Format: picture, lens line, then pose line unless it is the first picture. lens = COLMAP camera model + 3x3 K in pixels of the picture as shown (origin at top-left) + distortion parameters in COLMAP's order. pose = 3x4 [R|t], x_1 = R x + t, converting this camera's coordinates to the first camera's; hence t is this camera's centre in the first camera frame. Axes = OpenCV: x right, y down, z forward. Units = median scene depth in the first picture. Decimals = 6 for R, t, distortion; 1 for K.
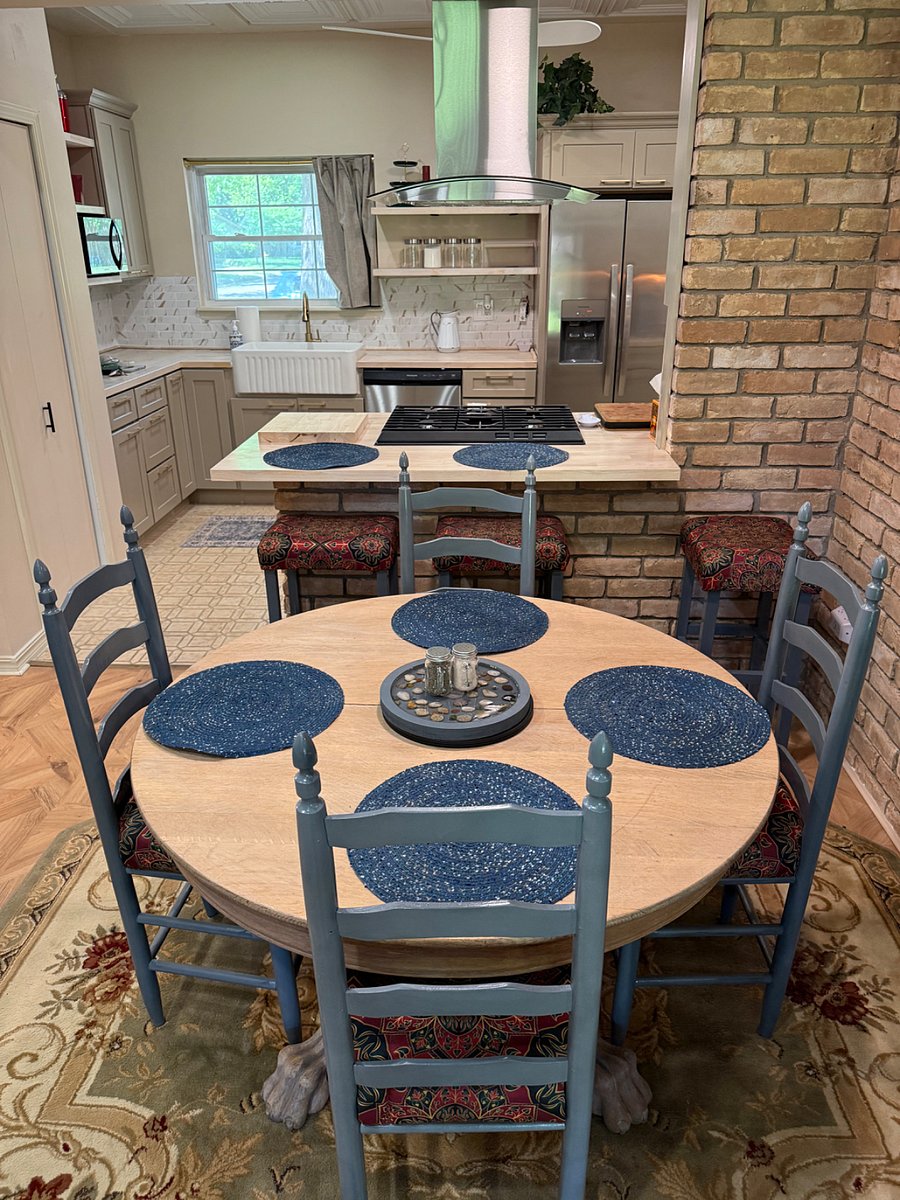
lens RADIAL K [[847.4, 0, 447.2], [0, 847.4, 604.7], [0, 0, 1]] dist [0.040040, -0.047065]
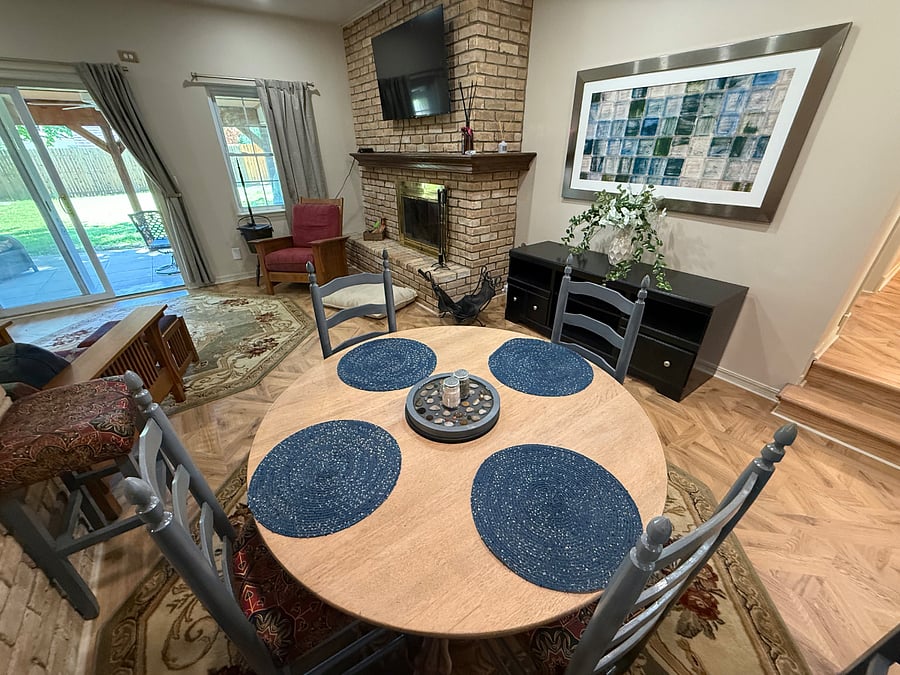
lens RADIAL K [[362.3, 0, 449.6], [0, 362.3, 337.3], [0, 0, 1]] dist [0.005920, -0.000992]
pose [[-0.789622, 0.307839, -0.530784, 0.107061], [-0.221089, 0.664195, 0.714118, -0.145976], [0.572378, 0.681234, -0.456403, 0.381161]]
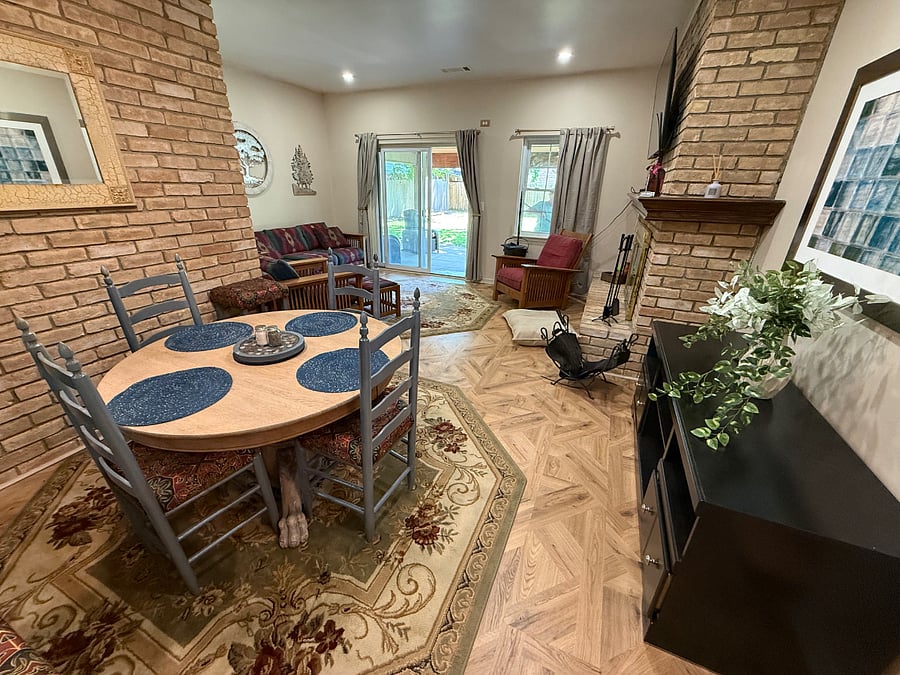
lens RADIAL K [[362.3, 0, 442.8], [0, 362.3, 335.5], [0, 0, 1]] dist [0.005920, -0.000992]
pose [[-0.926174, -0.152359, 0.344947, -0.240245], [0.139960, 0.710521, 0.689616, -0.166486], [-0.350161, 0.686984, -0.636742, 0.451133]]
